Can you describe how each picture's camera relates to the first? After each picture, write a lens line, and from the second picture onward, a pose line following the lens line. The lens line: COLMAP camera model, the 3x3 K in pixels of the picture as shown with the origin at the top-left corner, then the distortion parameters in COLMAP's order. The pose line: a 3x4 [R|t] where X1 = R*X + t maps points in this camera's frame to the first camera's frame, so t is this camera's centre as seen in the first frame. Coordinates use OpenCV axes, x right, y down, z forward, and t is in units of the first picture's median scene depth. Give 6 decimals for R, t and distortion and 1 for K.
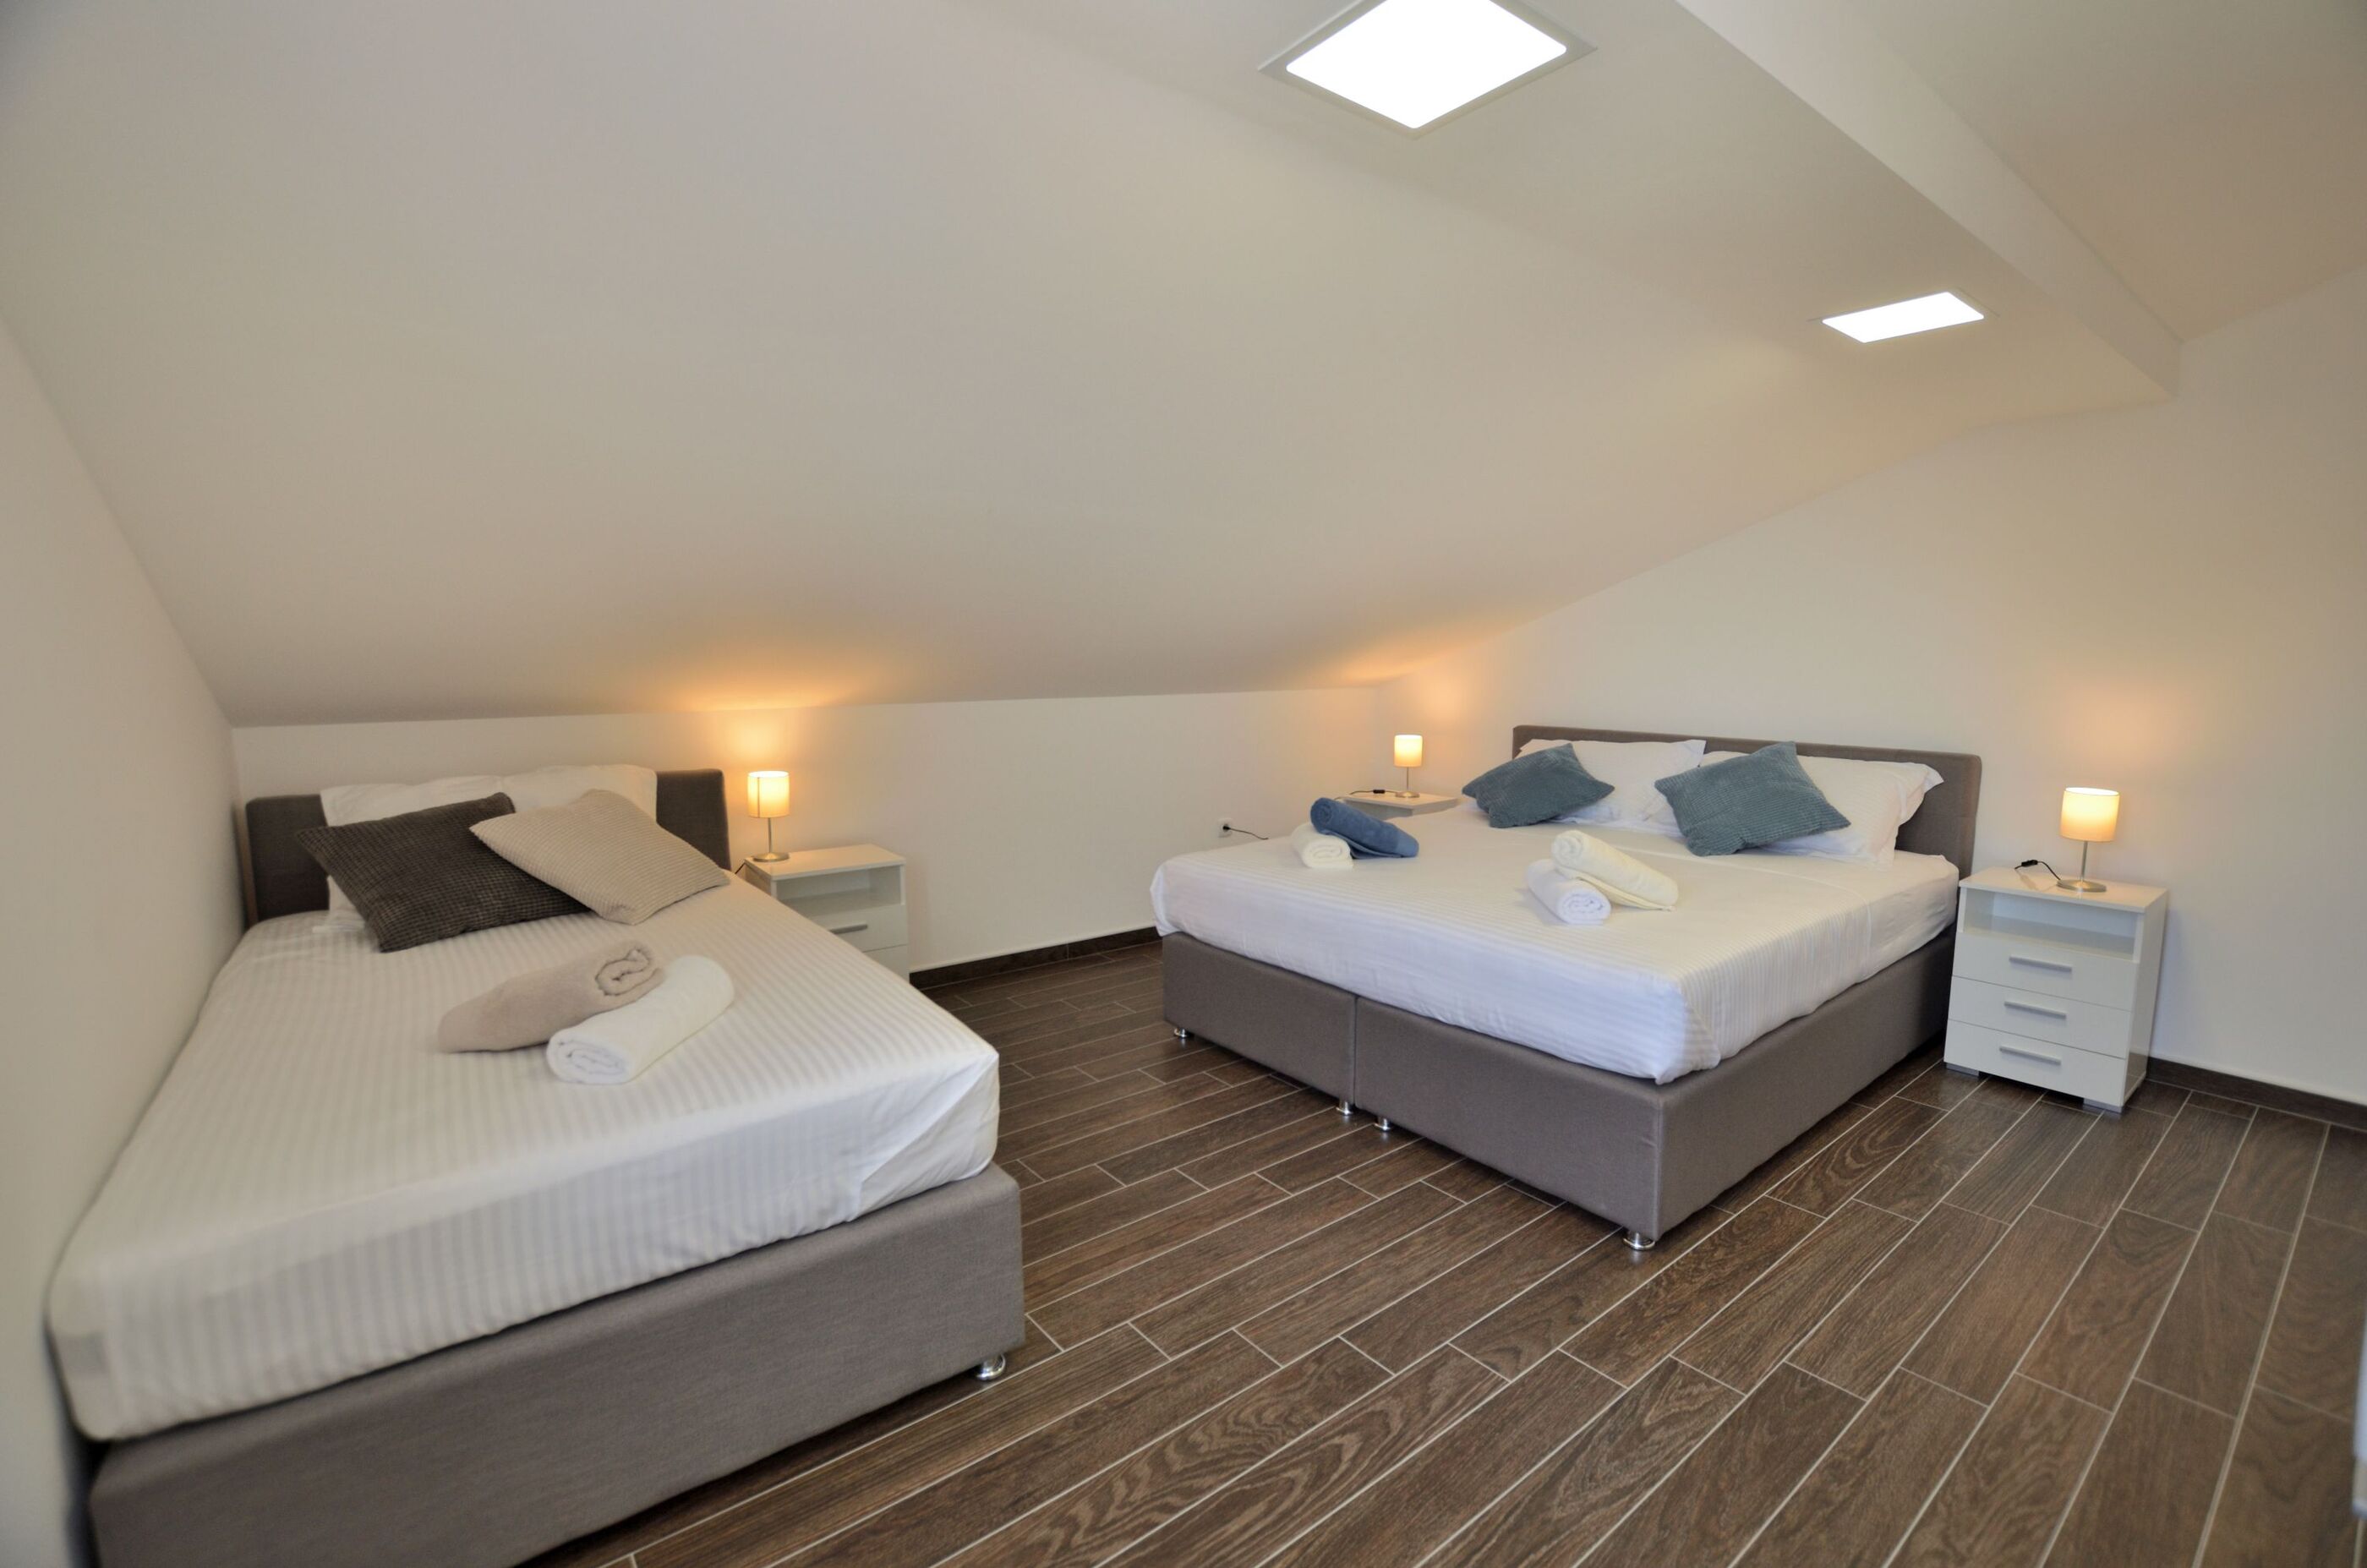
lens RADIAL K [[1044.6, 0, 1206.3], [0, 1044.6, 771.9], [0, 0, 1]] dist [-0.033859, 0.005783]
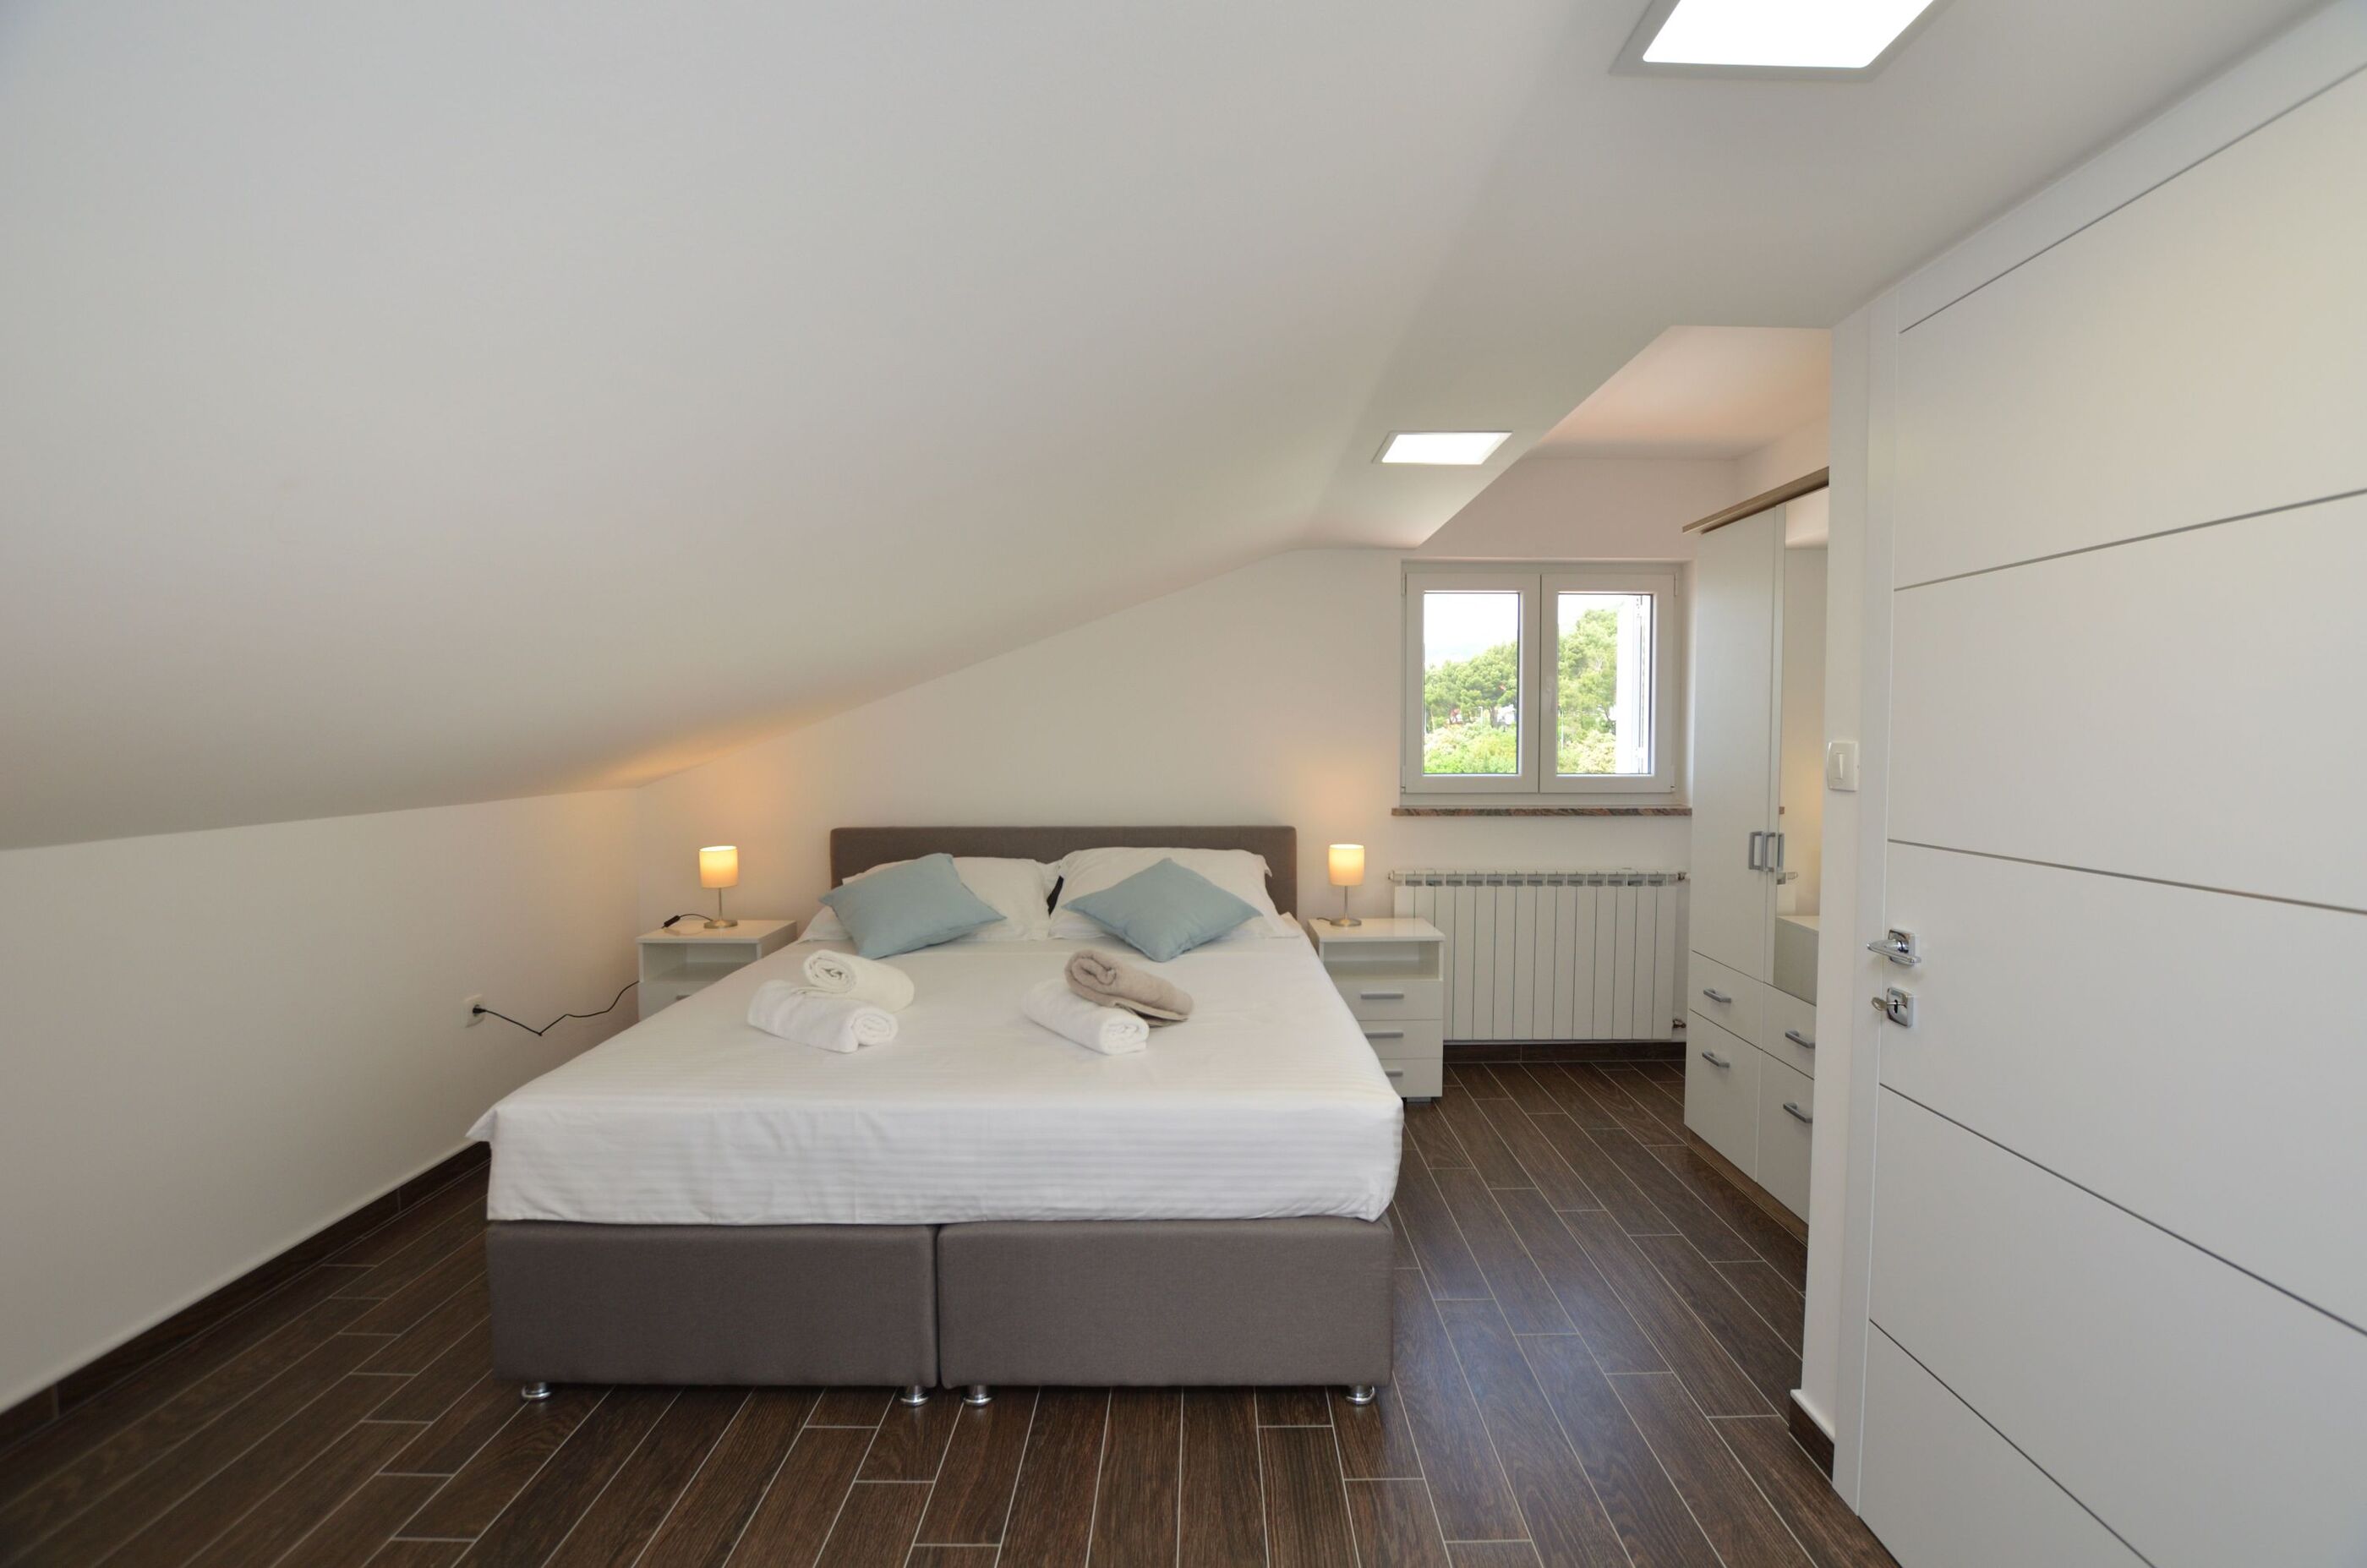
lens RADIAL K [[1044.6, 0, 1204.8], [0, 1044.6, 775.0], [0, 0, 1]] dist [-0.033859, 0.005783]
pose [[0.618462, -0.027795, 0.785323, -0.293773], [0.084936, 0.995884, -0.031642, -0.054483], [-0.781211, 0.086272, 0.618277, 0.415044]]
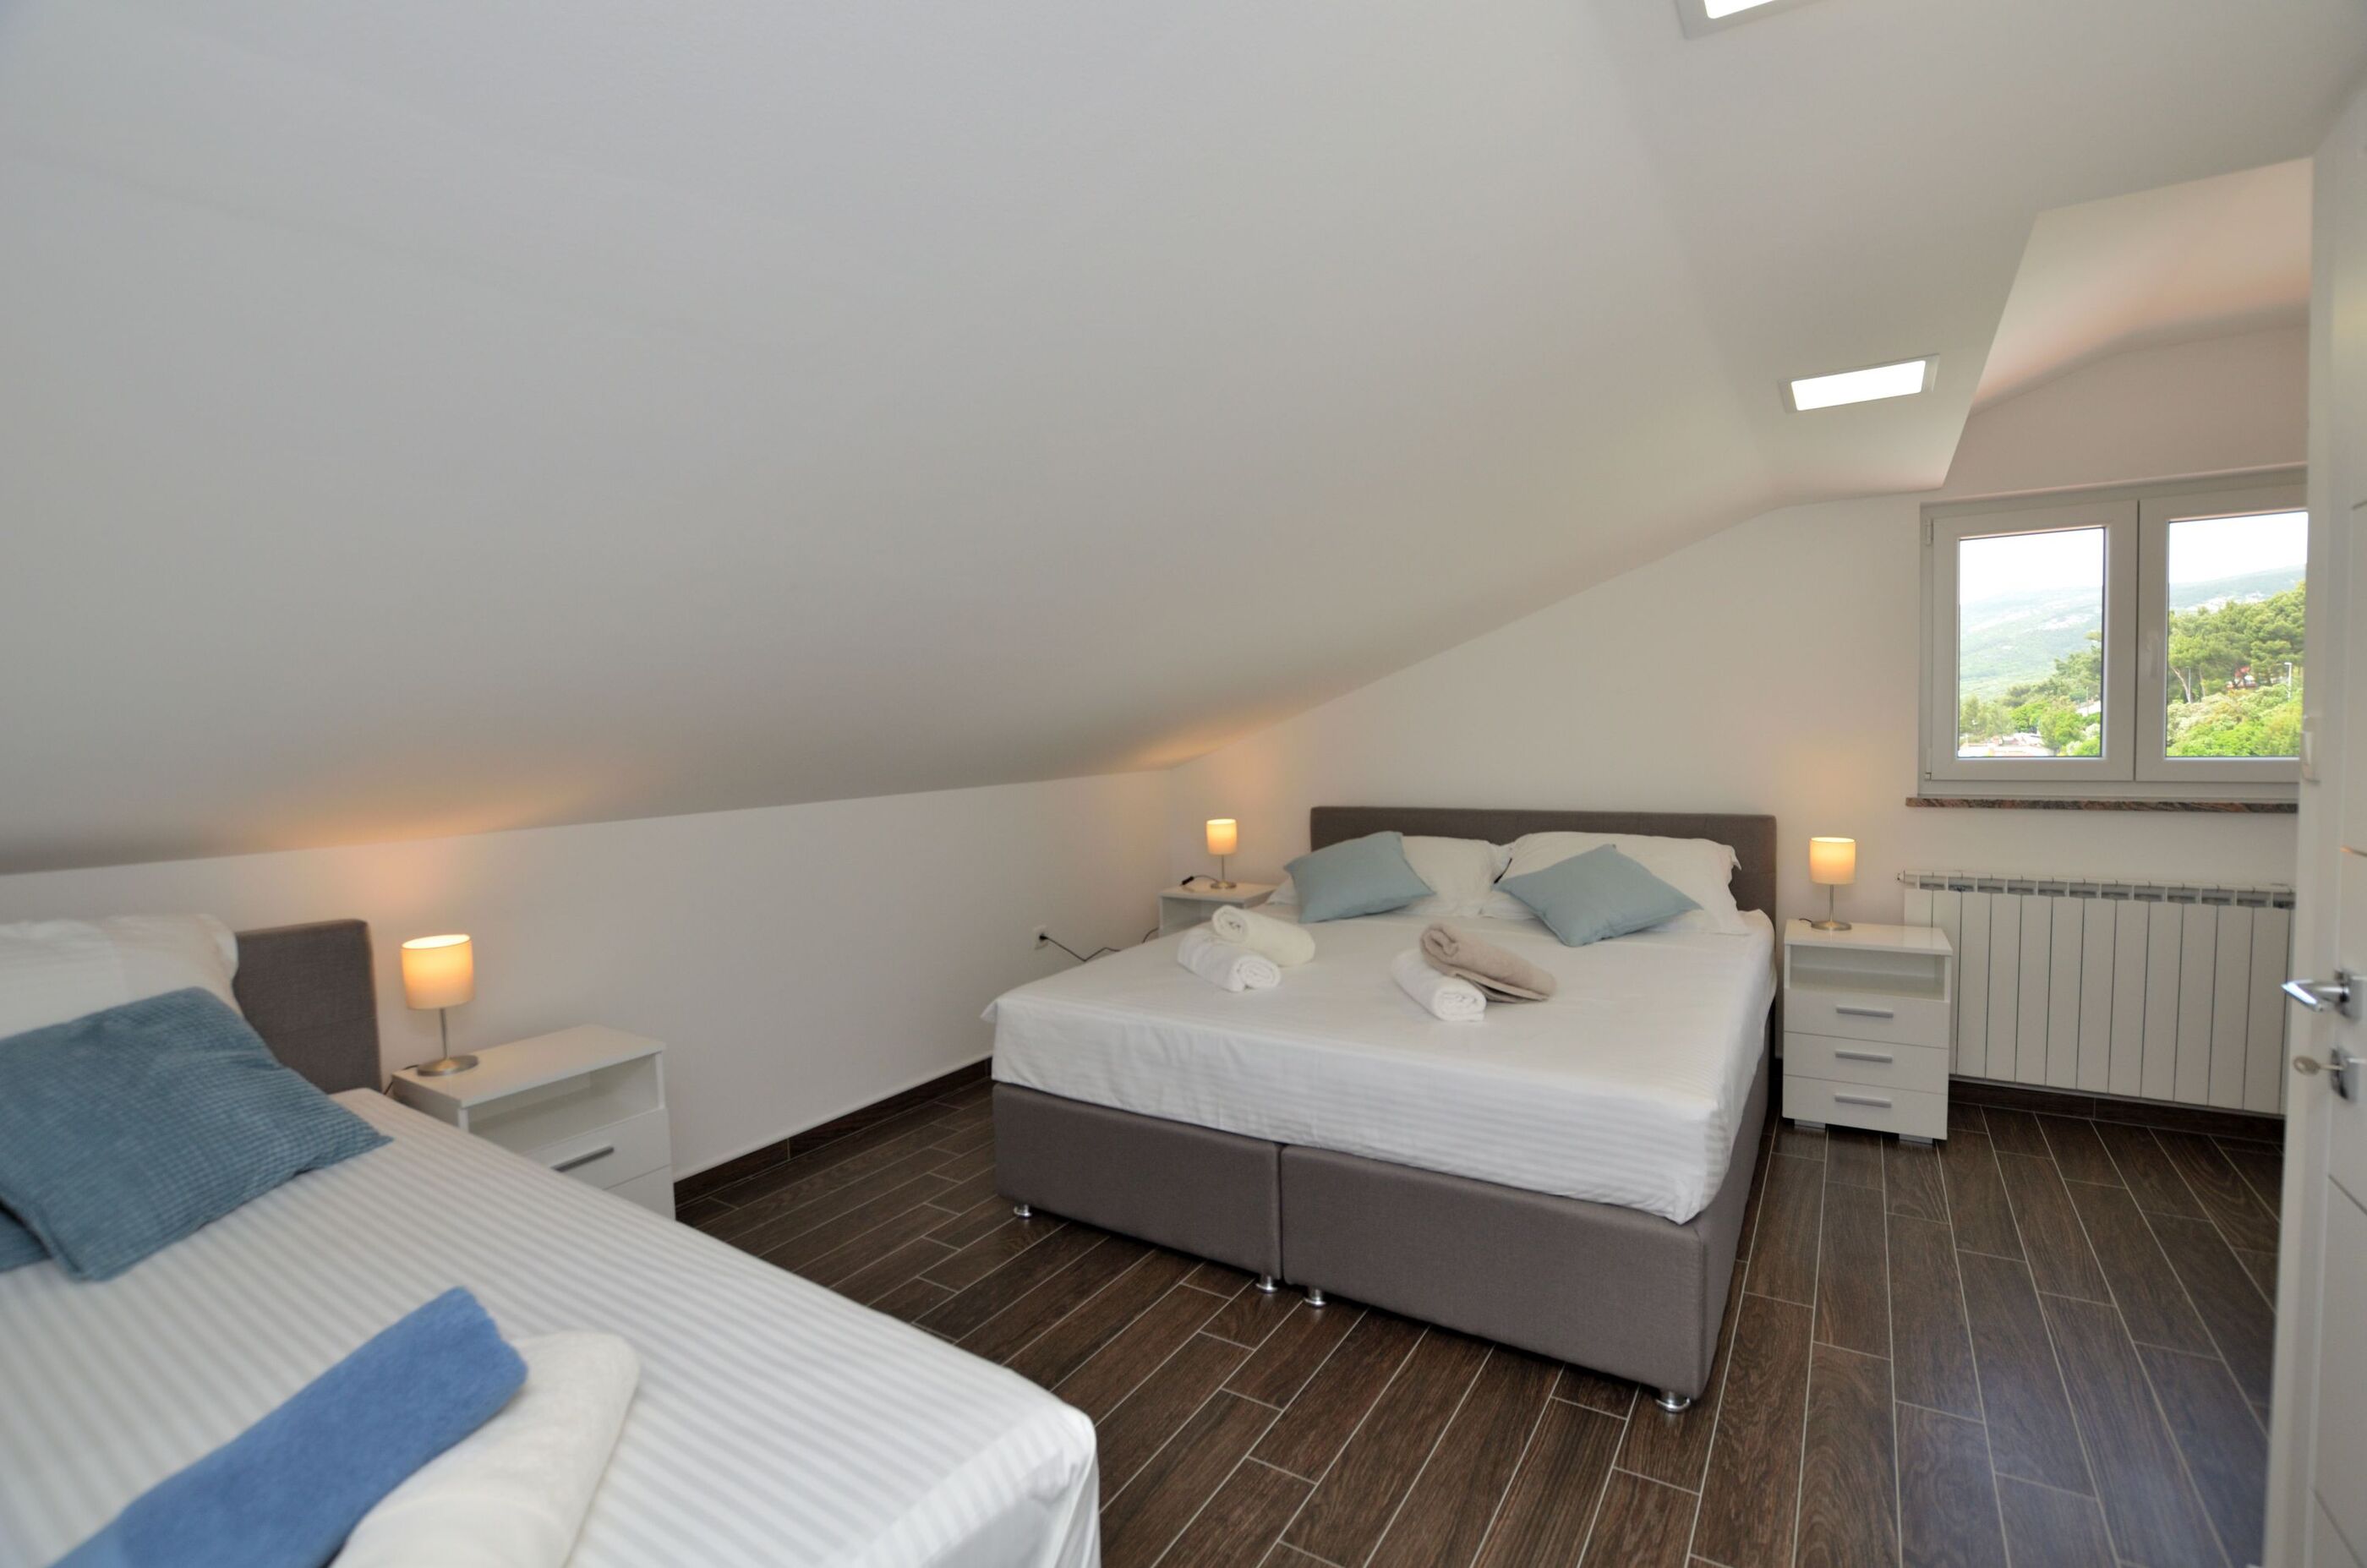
lens RADIAL K [[1044.6, 0, 1205.7], [0, 1044.6, 777.3], [0, 0, 1]] dist [-0.033859, 0.005783]
pose [[0.942589, -0.035833, 0.332028, -0.179985], [0.057051, 0.996889, -0.054375, -0.036659], [-0.329046, 0.070196, 0.941701, 0.228135]]
